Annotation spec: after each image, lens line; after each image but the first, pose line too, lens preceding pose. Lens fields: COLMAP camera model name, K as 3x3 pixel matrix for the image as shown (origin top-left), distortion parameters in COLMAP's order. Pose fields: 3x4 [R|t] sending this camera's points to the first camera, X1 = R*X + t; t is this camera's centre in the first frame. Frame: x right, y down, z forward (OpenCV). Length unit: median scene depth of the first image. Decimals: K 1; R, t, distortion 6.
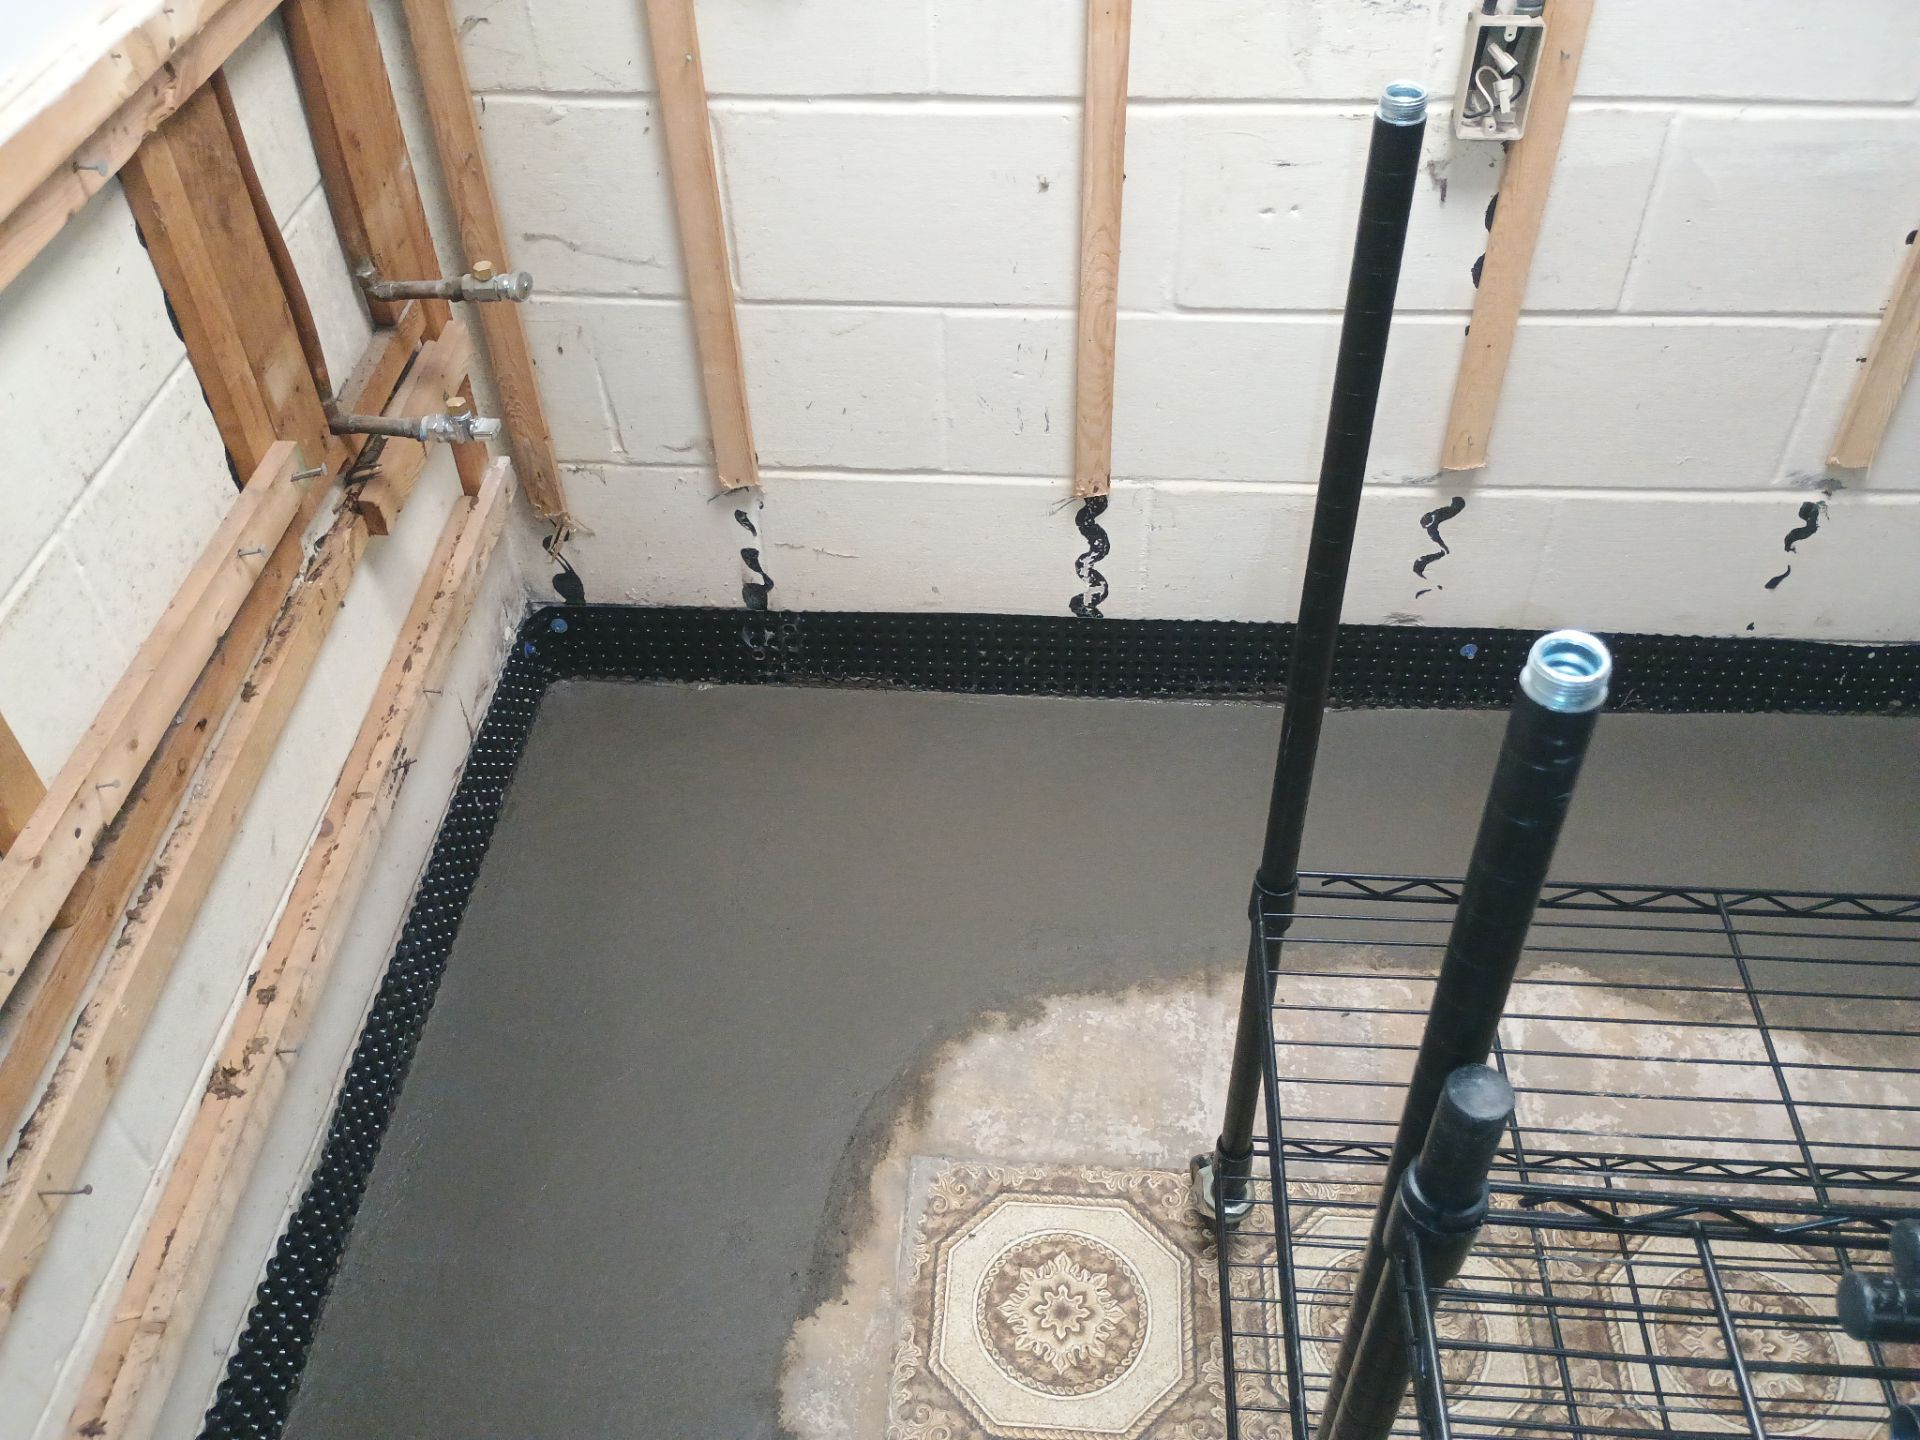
lens RADIAL K [[1667.8, 0, 972.7], [0, 1667.8, 730.3], [0, 0, 1]] dist [0.069079, -0.086086]
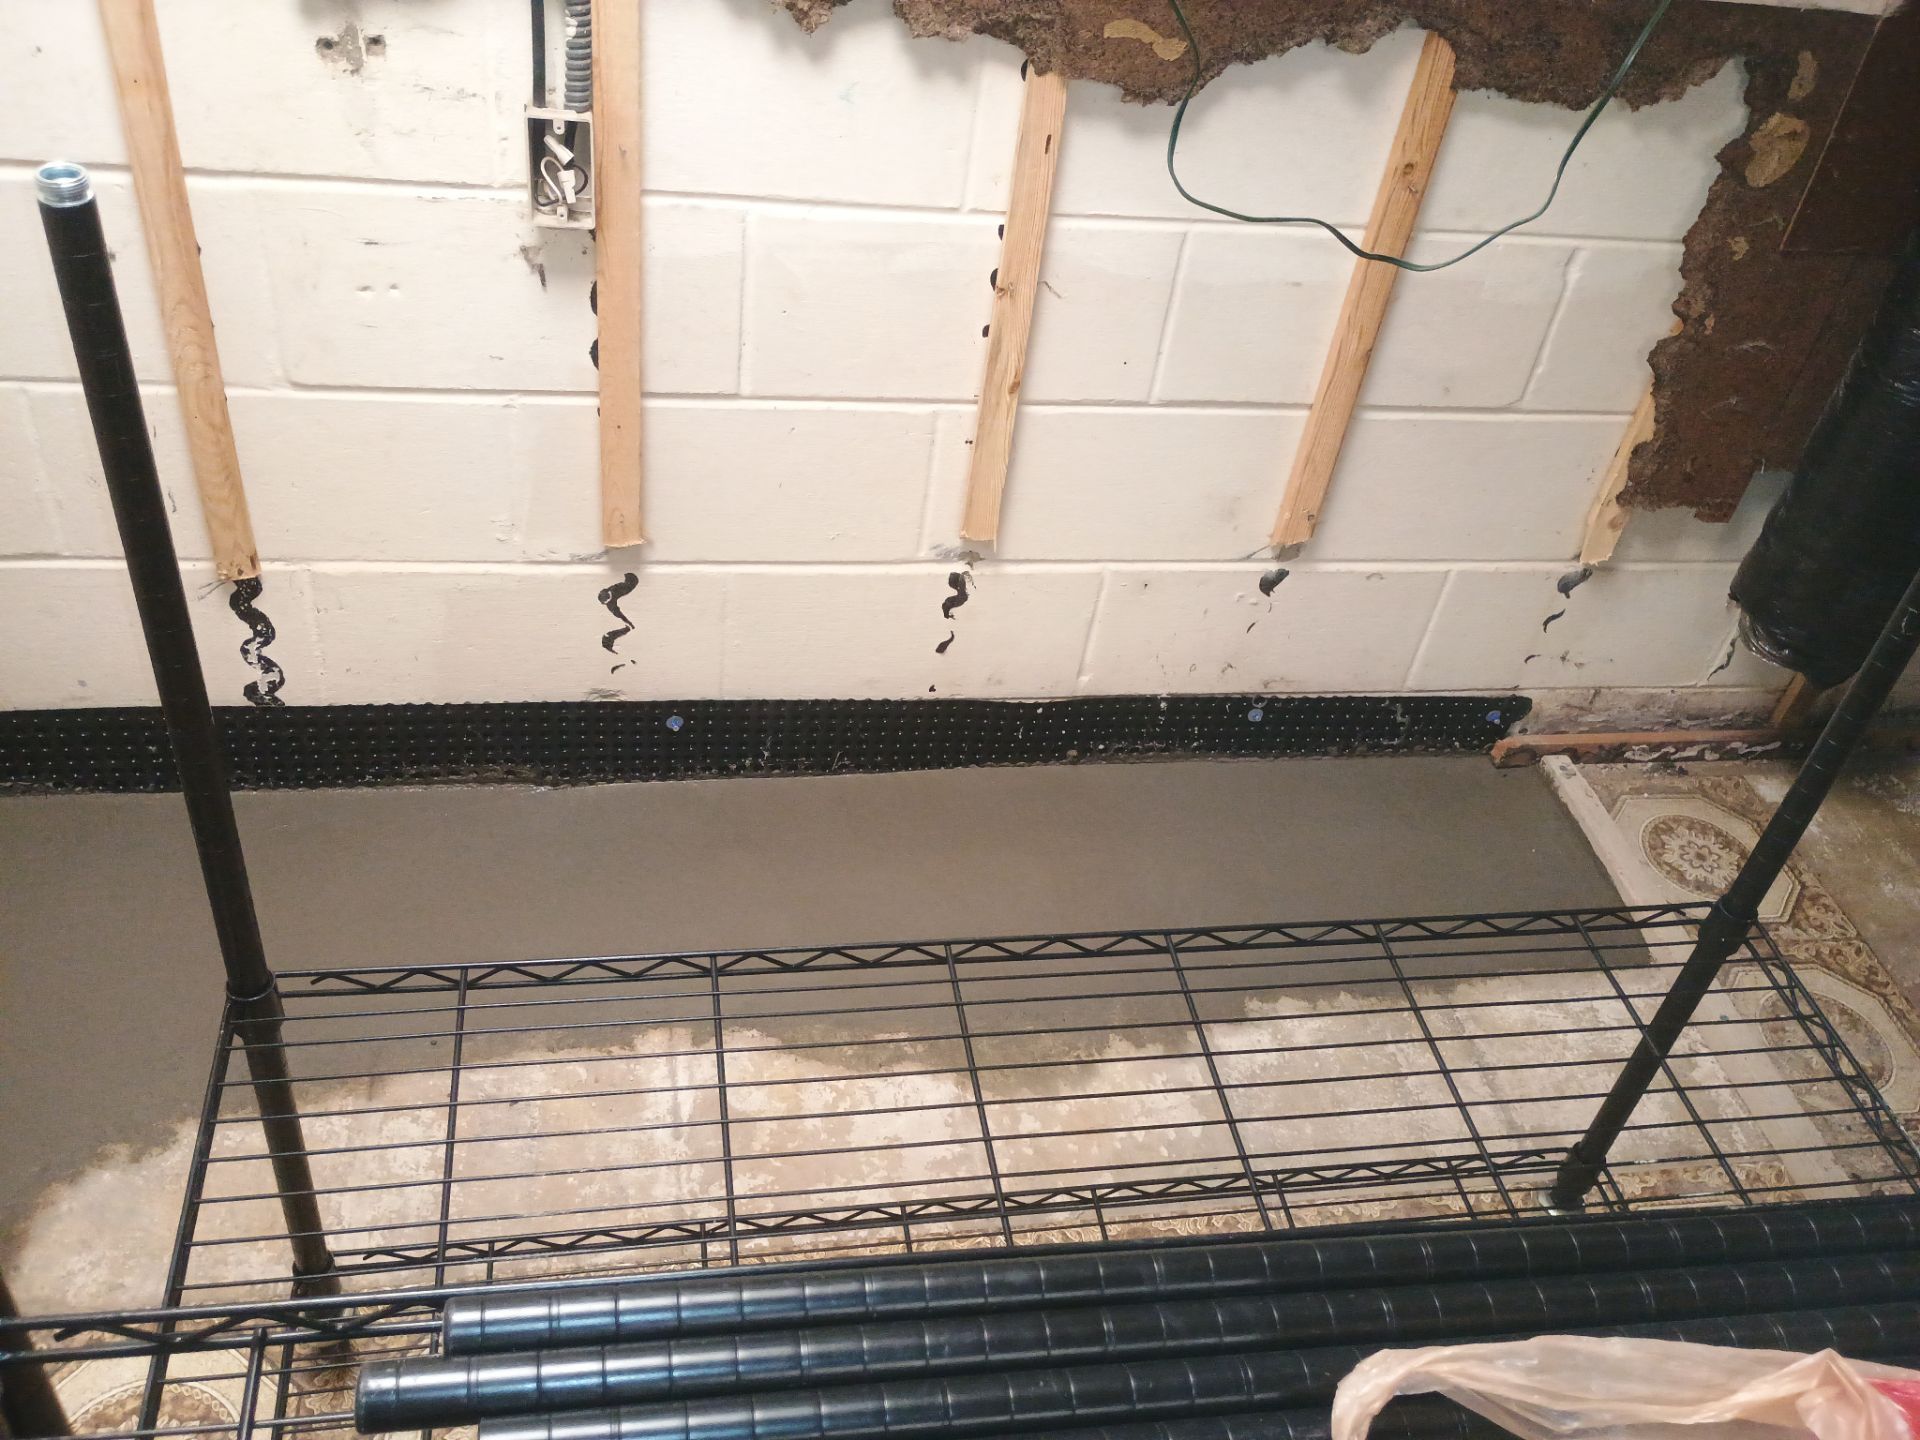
lens RADIAL K [[1667.8, 0, 963.6], [0, 1667.8, 709.6], [0, 0, 1]] dist [0.069079, -0.086086]
pose [[0.963125, -0.044513, 0.265346, 0.230445], [0.059209, 0.997108, -0.047643, 0.003603], [-0.262458, 0.061597, 0.962975, -0.024130]]
